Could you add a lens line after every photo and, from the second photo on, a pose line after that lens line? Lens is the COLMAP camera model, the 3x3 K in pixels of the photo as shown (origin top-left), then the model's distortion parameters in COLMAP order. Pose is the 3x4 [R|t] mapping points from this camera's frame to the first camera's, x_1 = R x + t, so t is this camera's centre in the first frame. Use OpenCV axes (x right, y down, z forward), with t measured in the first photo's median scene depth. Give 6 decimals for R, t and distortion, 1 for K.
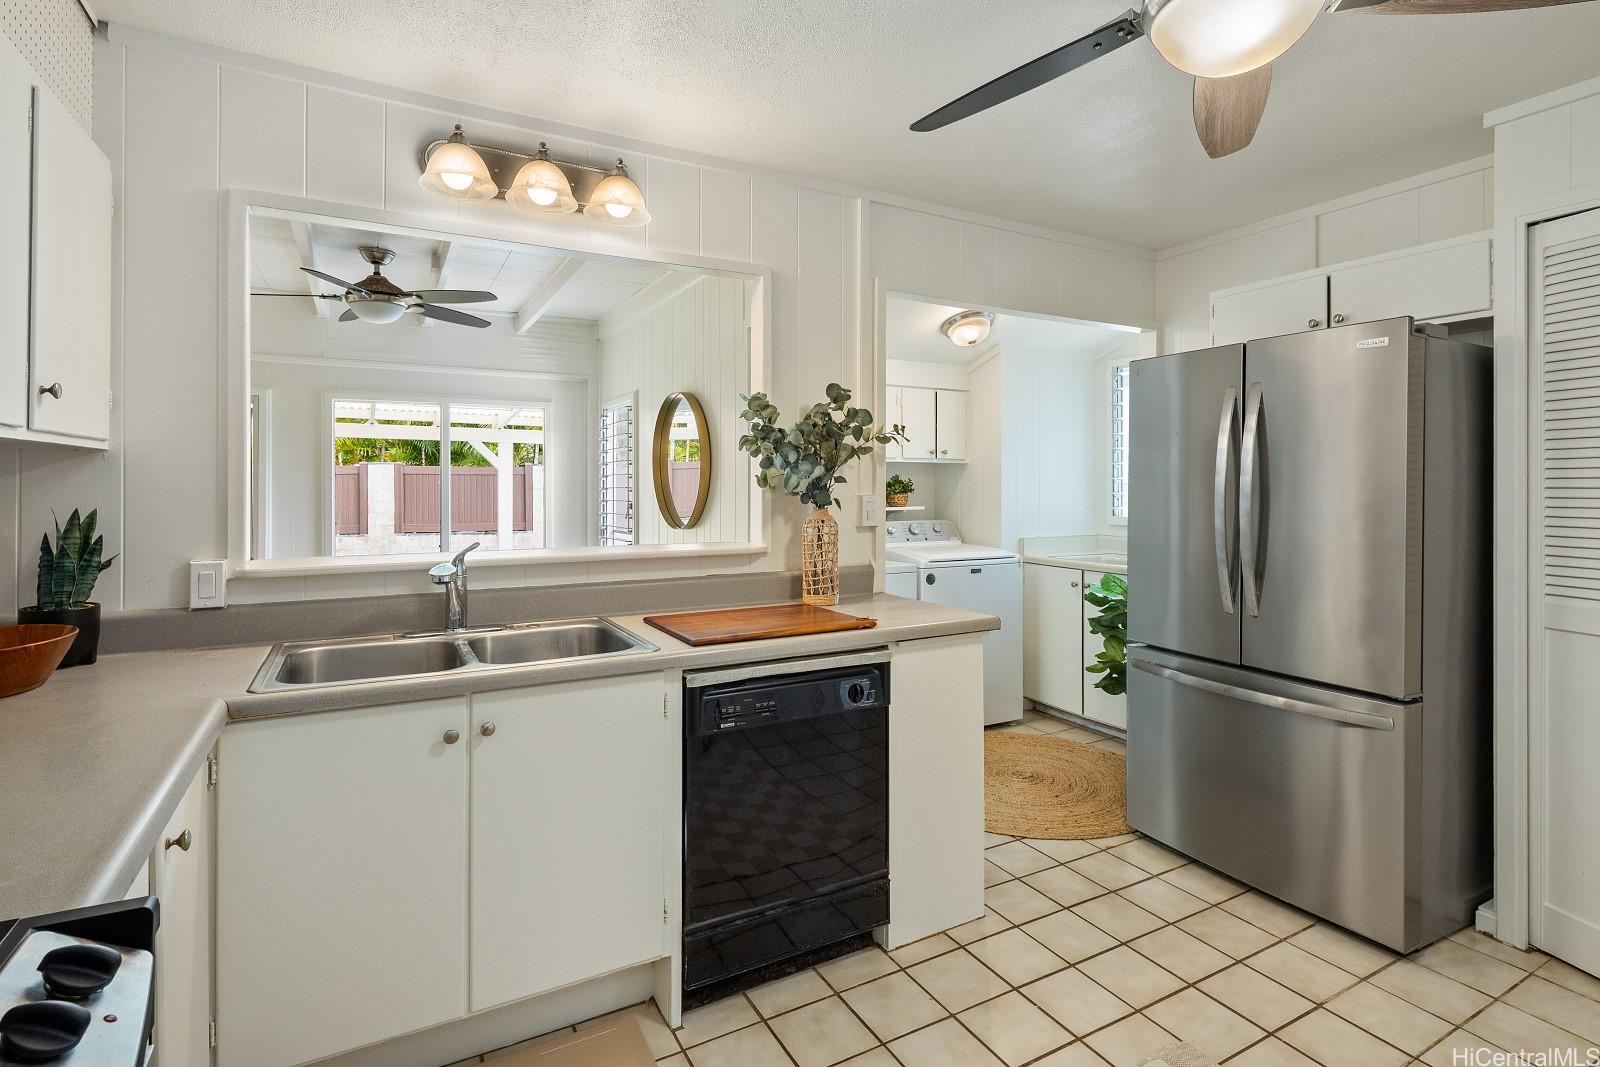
lens RADIAL K [[777.2, 0, 797.5], [0, 777.2, 483.1], [0, 0, 1]] dist [-0.005471, -0.000533]
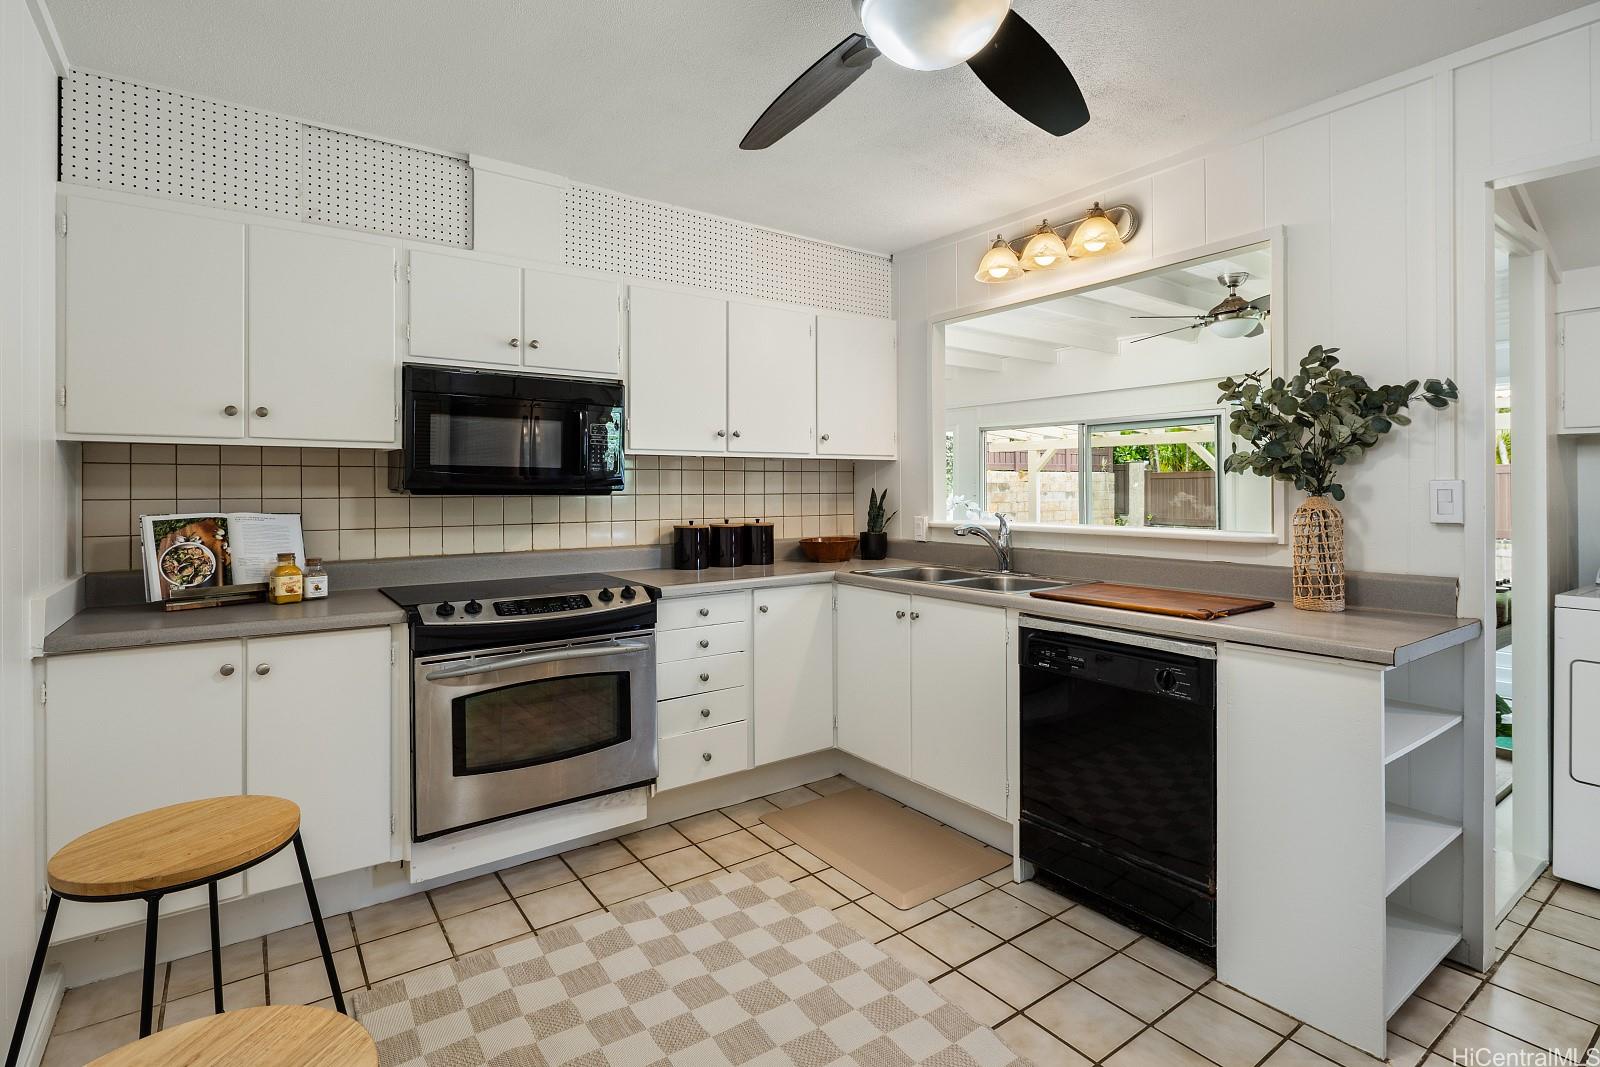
lens RADIAL K [[777.2, 0, 806.1], [0, 777.2, 490.9], [0, 0, 1]] dist [-0.005471, -0.000533]
pose [[0.126906, 0.001275, -0.991914, 0.999517], [0.005122, 0.999985, 0.001941, 0.028796], [0.991902, -0.005327, 0.126897, 0.433219]]
